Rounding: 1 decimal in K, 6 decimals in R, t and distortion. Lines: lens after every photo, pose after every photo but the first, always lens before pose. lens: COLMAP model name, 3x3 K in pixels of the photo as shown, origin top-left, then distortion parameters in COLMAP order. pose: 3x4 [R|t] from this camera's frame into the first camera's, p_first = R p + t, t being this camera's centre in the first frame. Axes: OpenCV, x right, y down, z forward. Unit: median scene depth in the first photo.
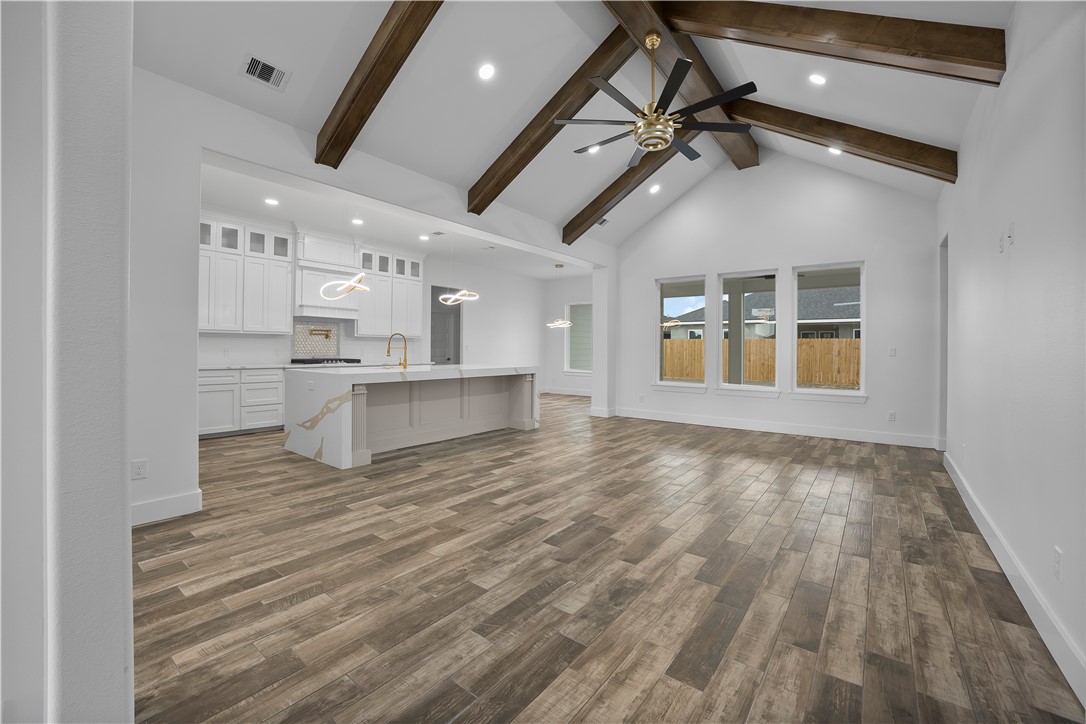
lens RADIAL K [[437.6, 0, 543.0], [0, 437.6, 362.0], [0, 0, 1]] dist [0.000000, 0.000008]
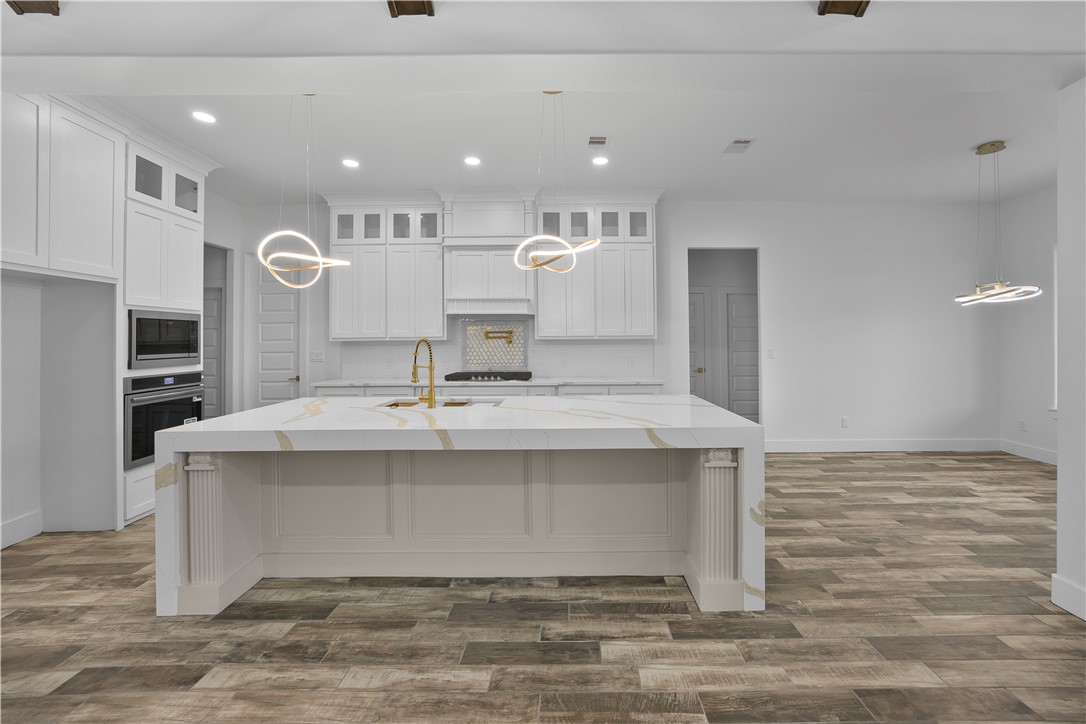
lens RADIAL K [[471.7, 0, 544.9], [0, 471.7, 346.8], [0, 0, 1]] dist [-0.012497, -0.000059]
pose [[0.631318, -0.001330, -0.775523, 0.160620], [-0.012004, 0.999862, -0.011487, -0.044511], [0.775431, 0.016561, 0.631215, 0.629910]]
